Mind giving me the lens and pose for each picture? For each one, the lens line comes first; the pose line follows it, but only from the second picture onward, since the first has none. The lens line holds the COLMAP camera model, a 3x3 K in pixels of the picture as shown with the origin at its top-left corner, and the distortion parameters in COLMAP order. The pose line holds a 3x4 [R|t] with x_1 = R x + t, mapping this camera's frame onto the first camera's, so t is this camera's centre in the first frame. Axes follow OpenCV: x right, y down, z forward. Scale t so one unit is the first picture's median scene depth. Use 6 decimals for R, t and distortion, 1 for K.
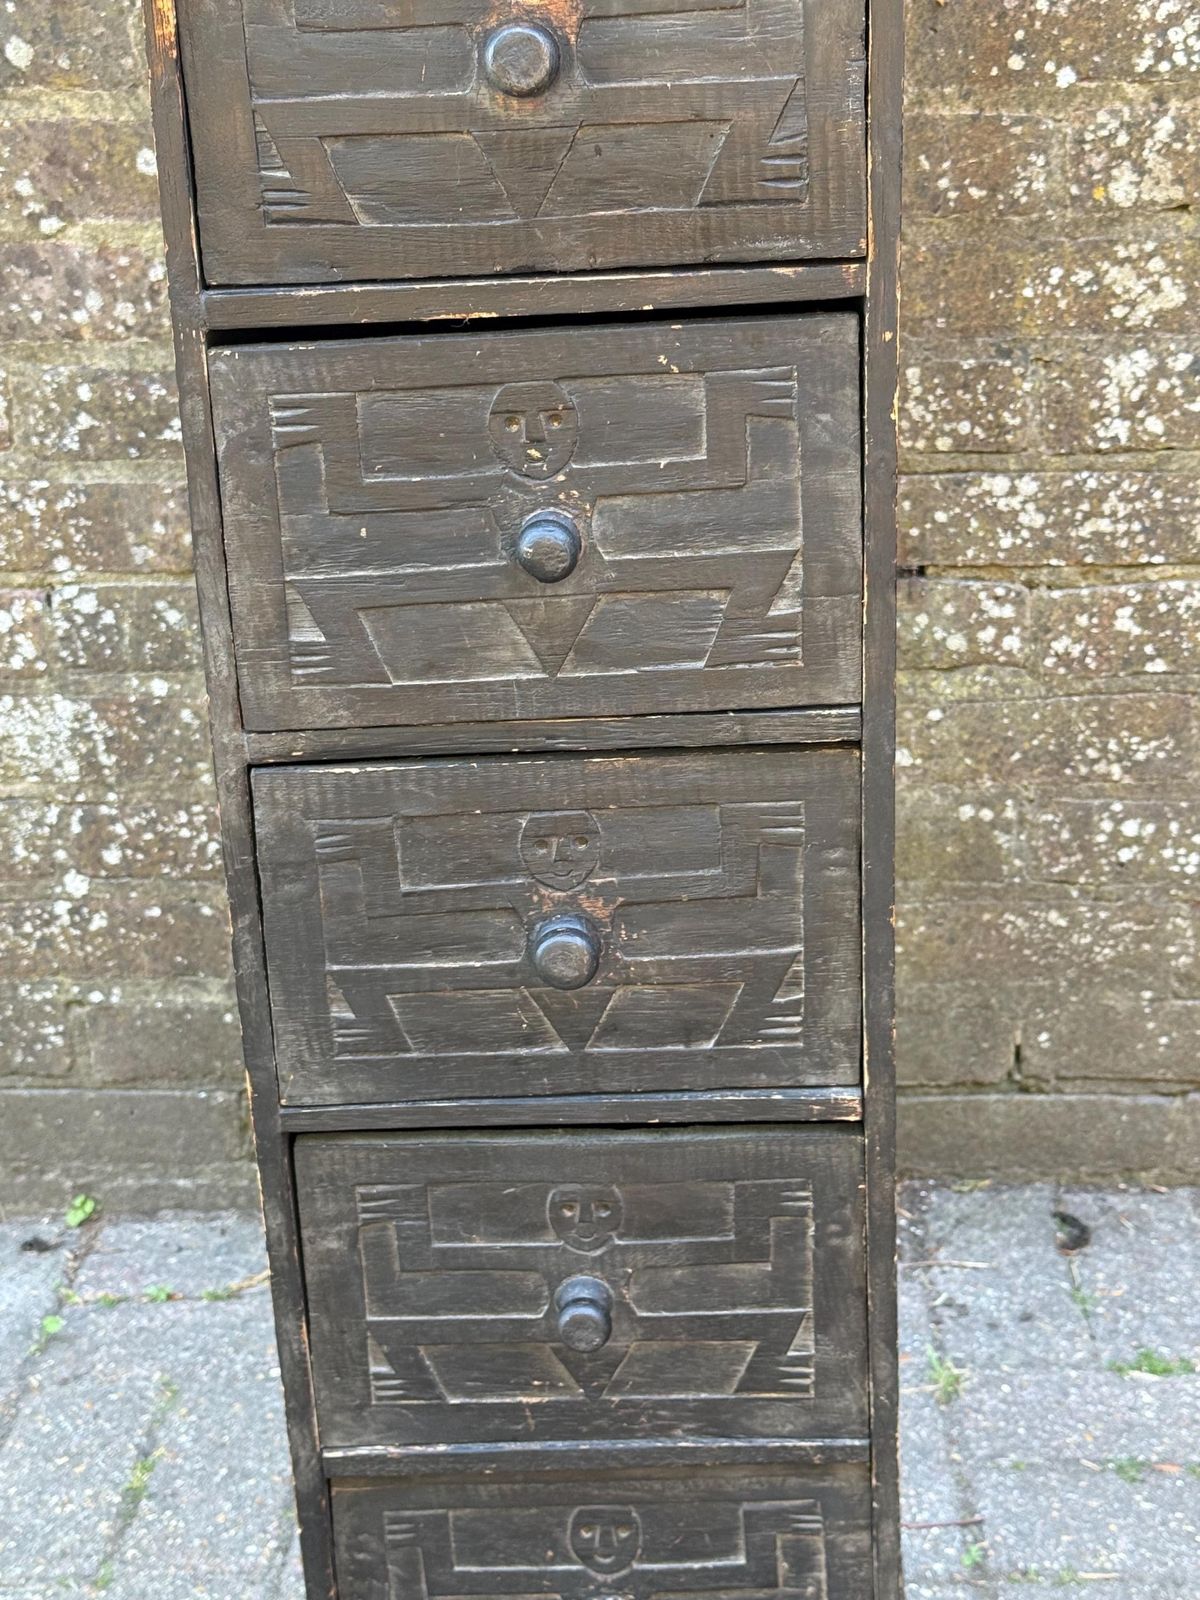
lens RADIAL K [[2529.9, 0, 591.4], [0, 2529.9, 776.8], [0, 0, 1]] dist [0.131391, 0.000000]
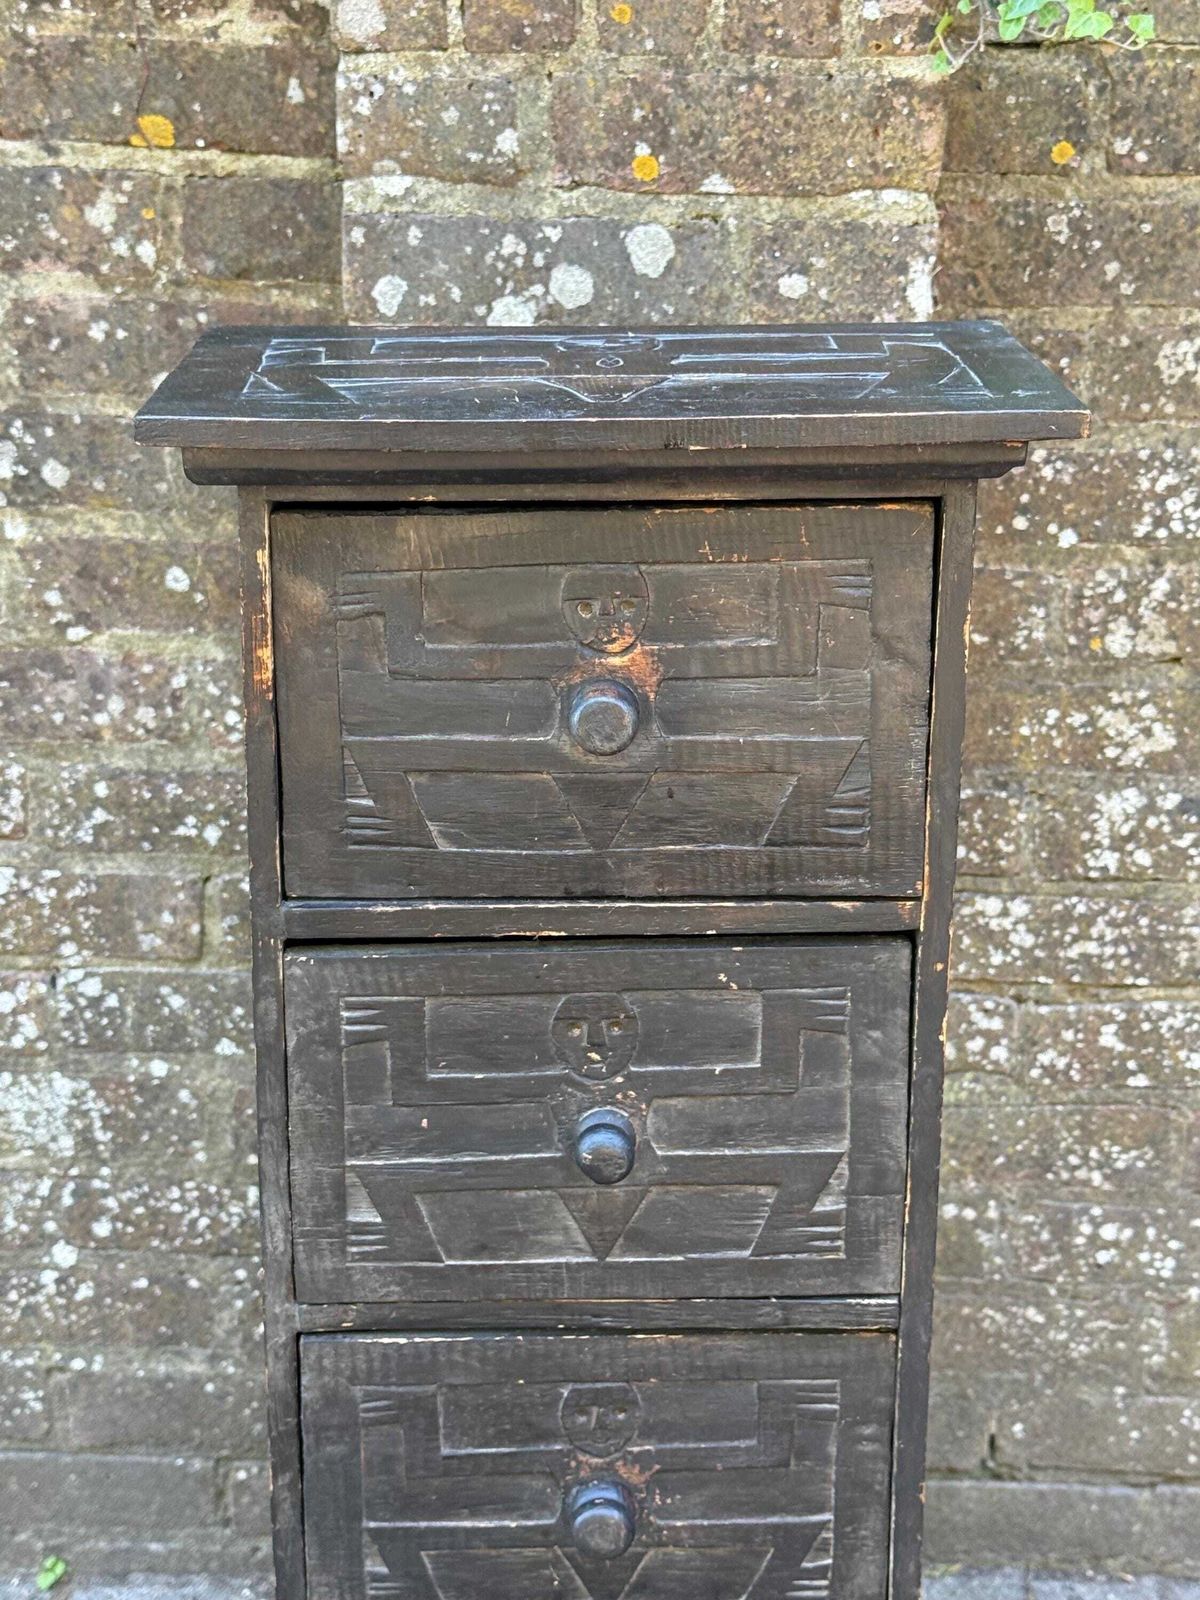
lens RADIAL K [[2529.9, 0, 610.5], [0, 2529.9, 813.7], [0, 0, 1]] dist [0.131391, 0.000000]
pose [[0.998684, 0.032029, 0.040059, -0.038117], [-0.030879, 0.999102, -0.029009, -0.123832], [-0.040952, 0.027734, 0.998776, -0.022115]]
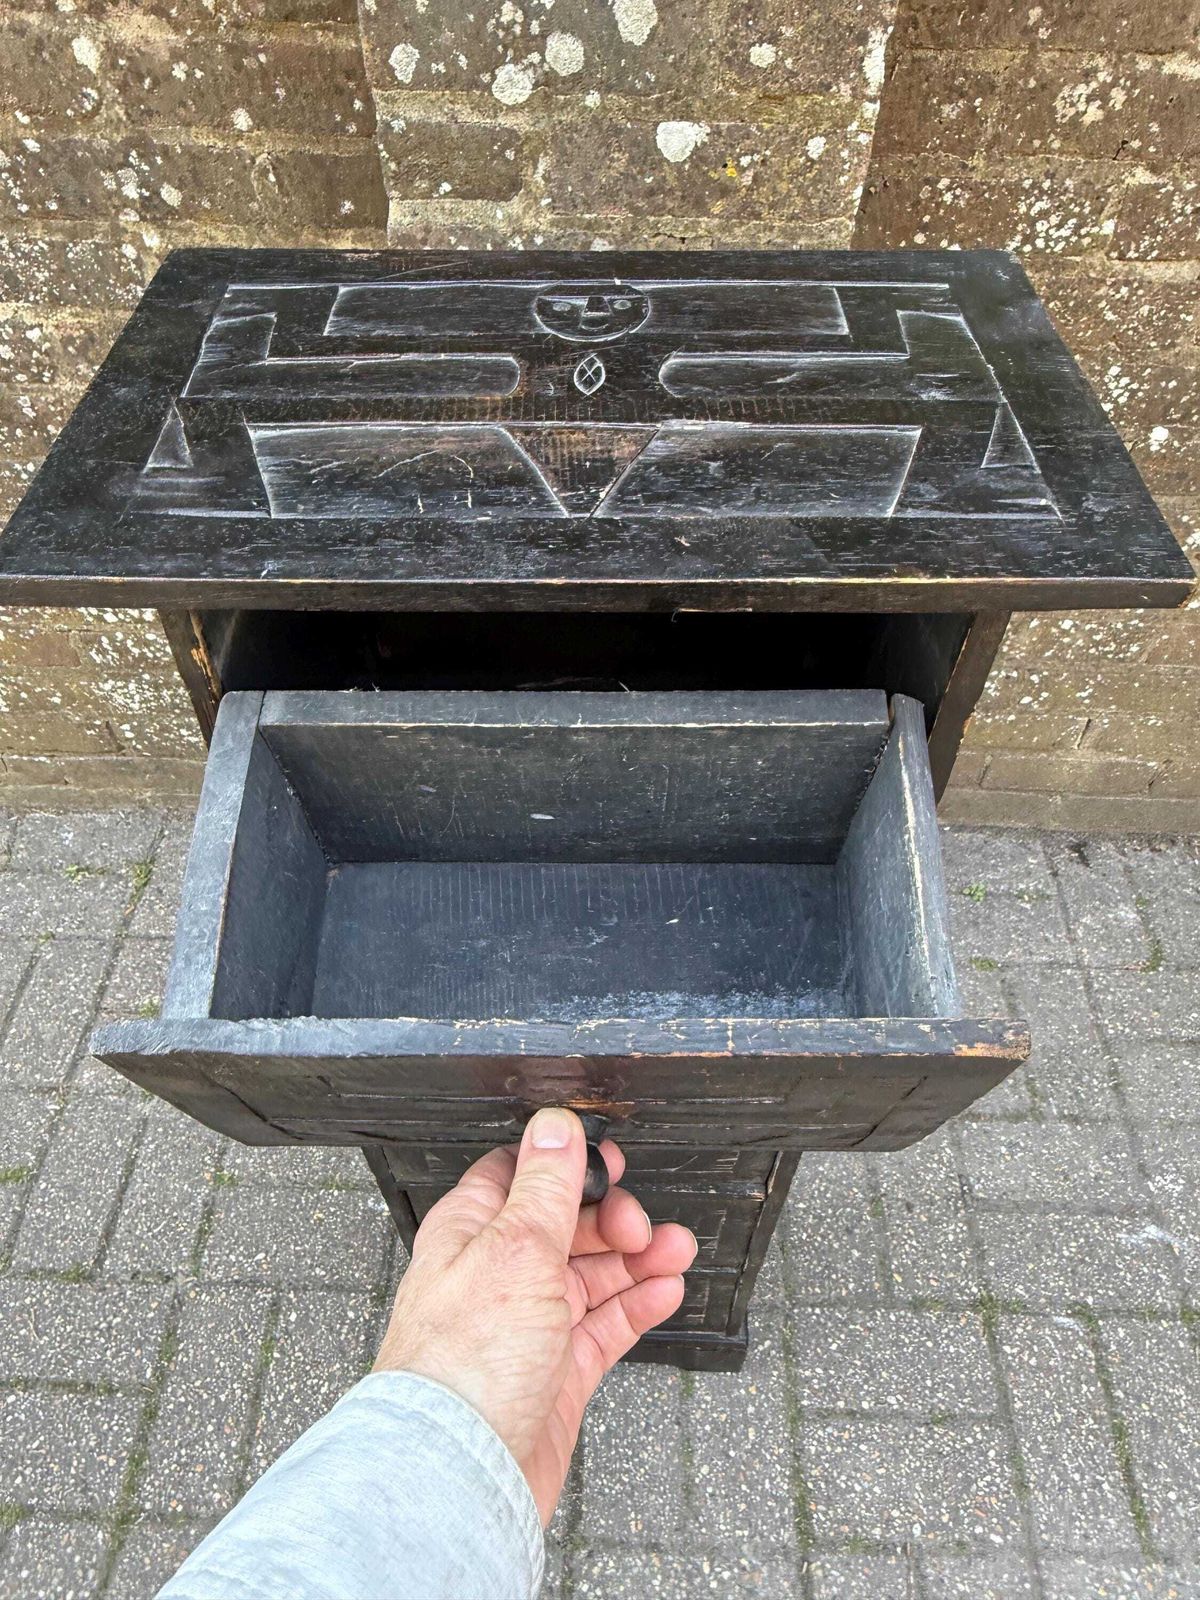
lens RADIAL K [[1085.8, 0, 592.7], [0, 1085.8, 755.7], [0, 0, 1]] dist [-0.001971, 0.001212]
pose [[0.999254, 0.021436, 0.032113, -0.018182], [-0.033909, 0.884976, 0.464400, -0.293714], [-0.018465, -0.465143, 0.885043, 0.369633]]
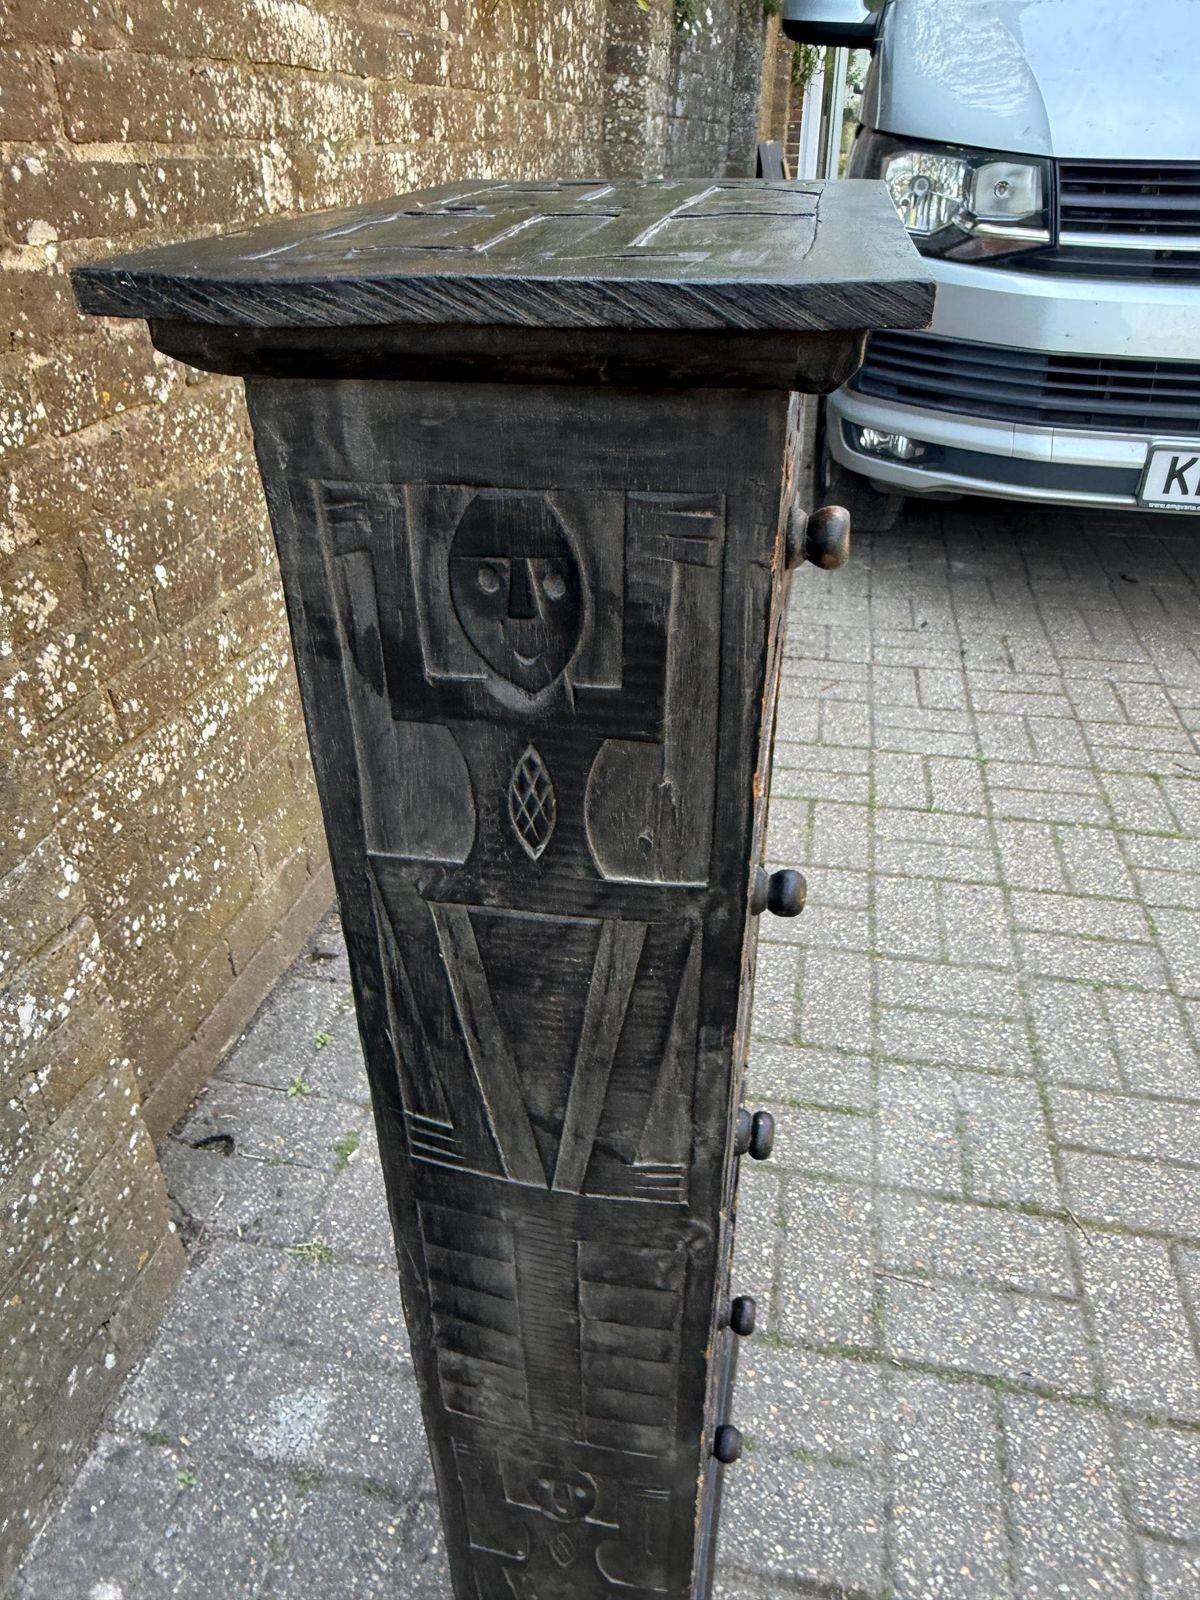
lens RADIAL K [[1085.8, 0, 613.5], [0, 1085.8, 771.0], [0, 0, 1]] dist [-0.001971, 0.001212]
pose [[0.158211, -0.480223, 0.862761, -0.296215], [0.356504, 0.842608, 0.403631, -0.246250], [-0.920801, 0.243719, 0.304511, 0.563643]]
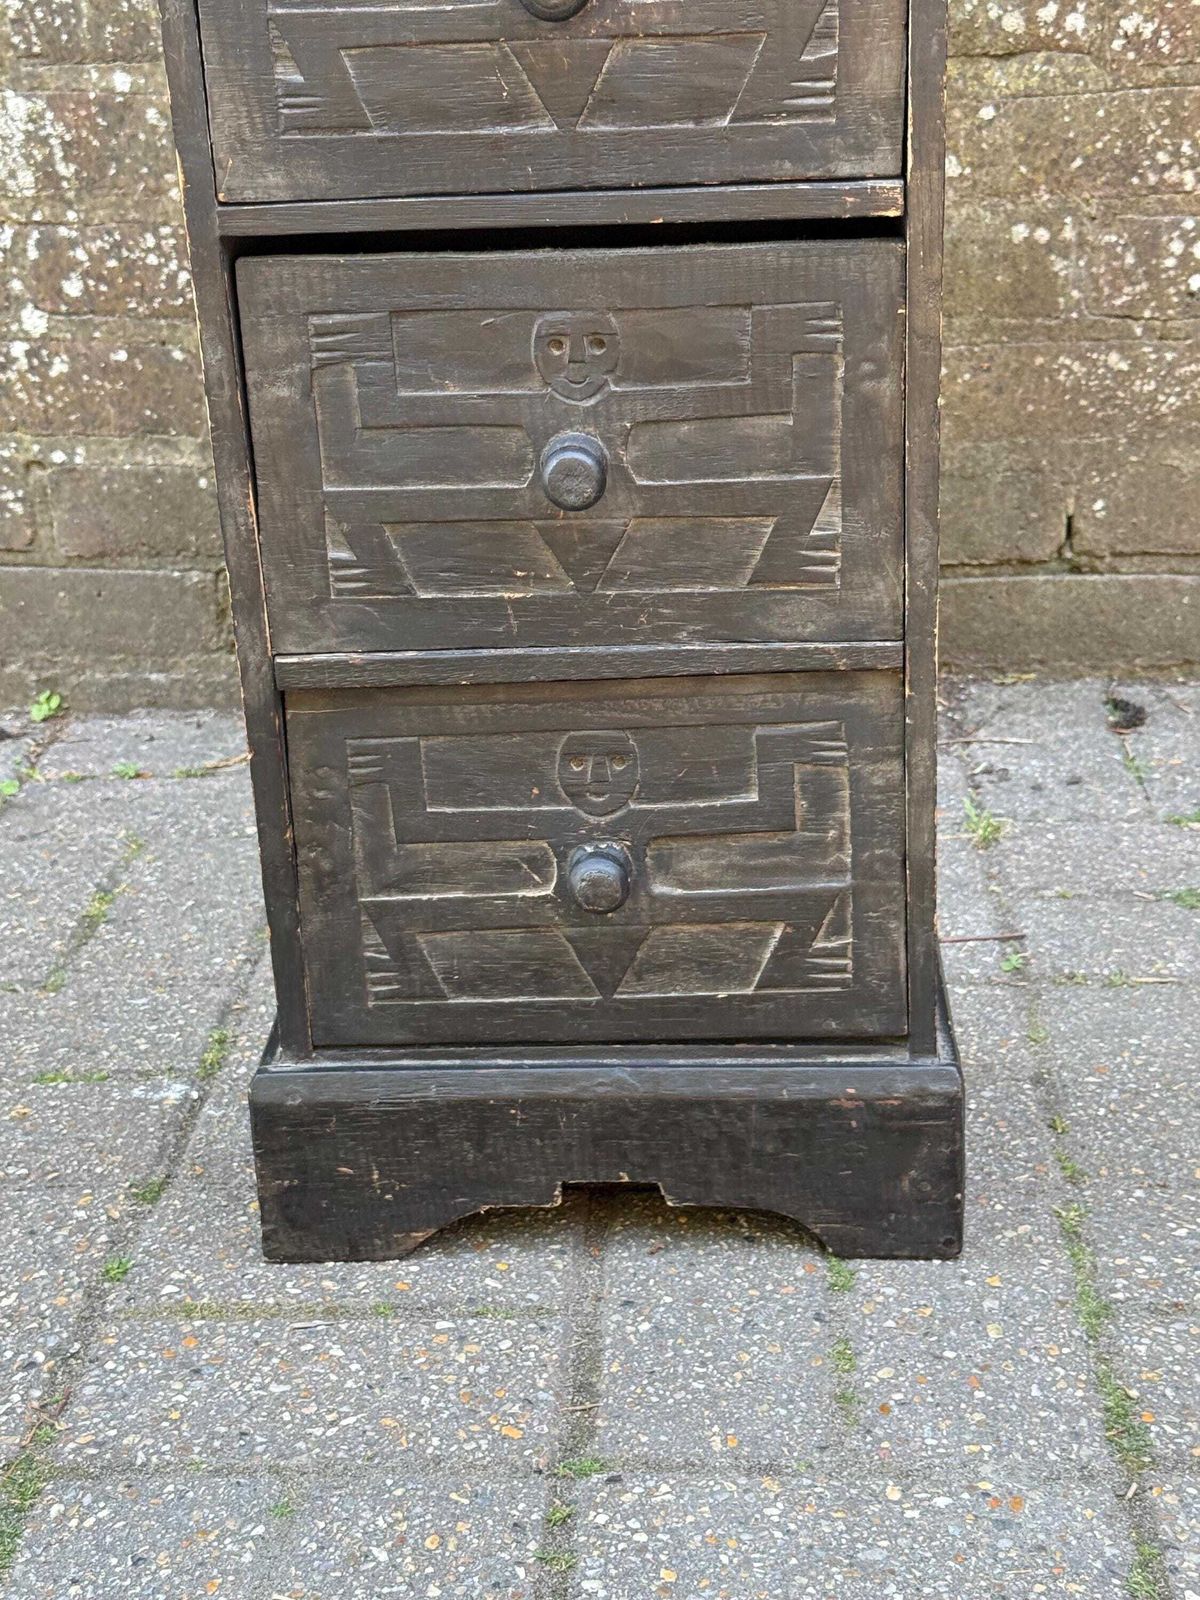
lens RADIAL K [[2529.9, 0, 579.7], [0, 2529.9, 783.1], [0, 0, 1]] dist [0.131391, 0.000000]
pose [[0.999818, 0.009248, -0.016682, 0.010193], [-0.008942, 0.999792, 0.018357, 0.214393], [0.016848, -0.018205, 0.999692, 0.100392]]
